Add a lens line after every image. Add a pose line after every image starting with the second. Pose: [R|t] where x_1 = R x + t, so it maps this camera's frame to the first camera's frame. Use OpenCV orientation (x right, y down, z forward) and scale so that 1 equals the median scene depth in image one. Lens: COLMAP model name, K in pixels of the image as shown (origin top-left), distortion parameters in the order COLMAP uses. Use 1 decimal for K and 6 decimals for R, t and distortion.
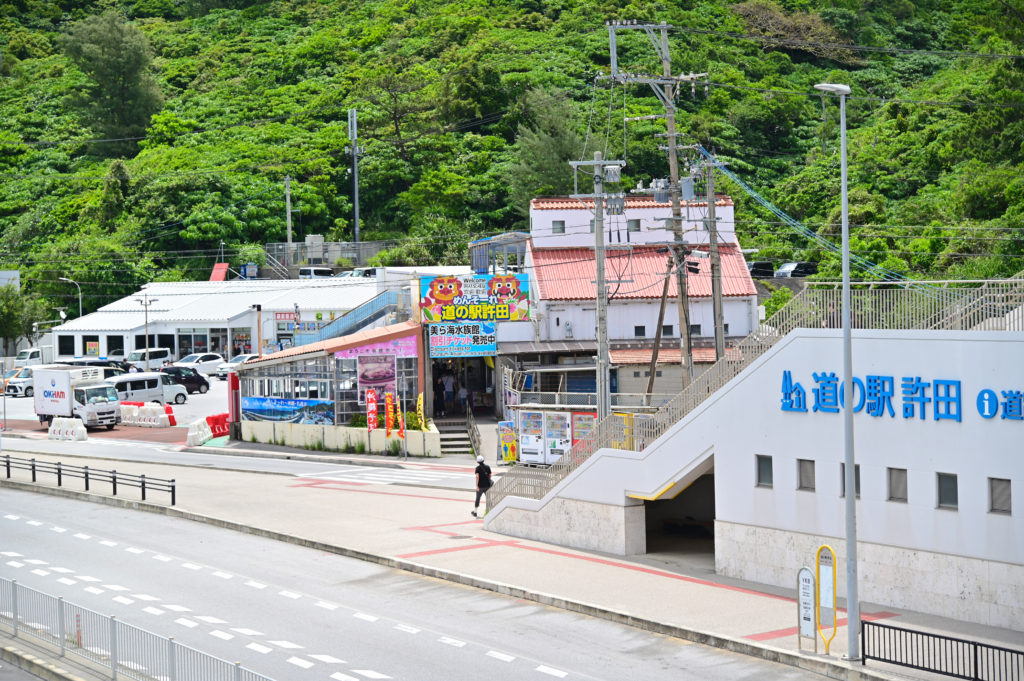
lens RADIAL K [[2276.6, 0, 512.3], [0, 2276.6, 339.9], [0, 0, 1]] dist [-0.003531, 0.000000]
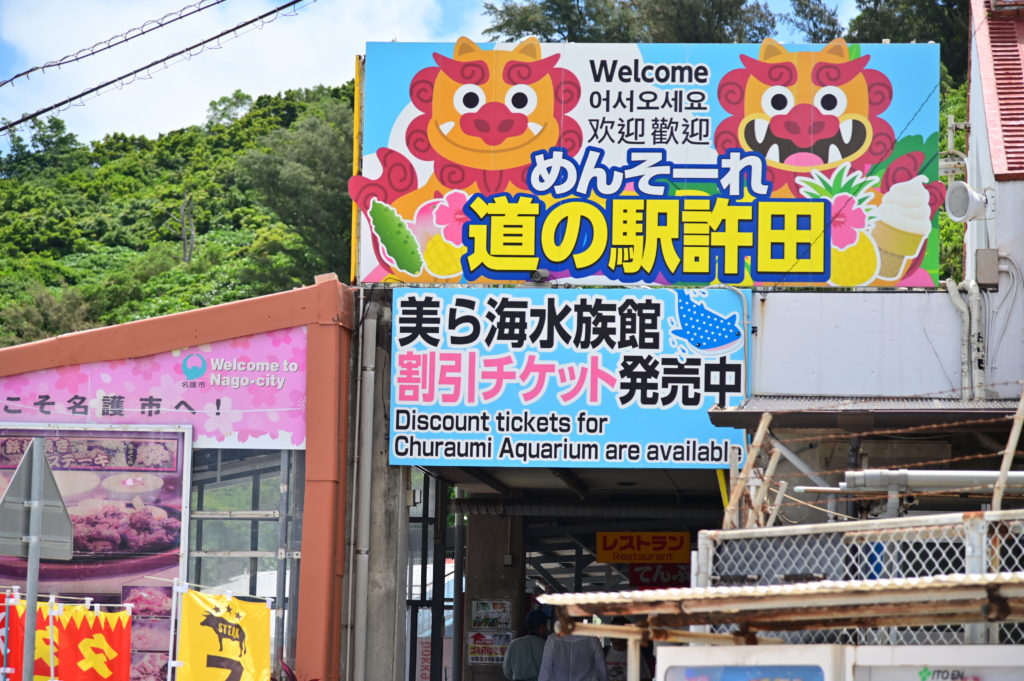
lens RADIAL K [[2996.1, 0, 510.4], [0, 2996.1, 341.0], [0, 0, 1]] dist [0.065044, 0.000000]
pose [[0.976193, 0.018814, -0.216088, 0.026632], [-0.054431, 0.985602, -0.160083, 0.036687], [0.209965, 0.168034, 0.963161, 0.761012]]
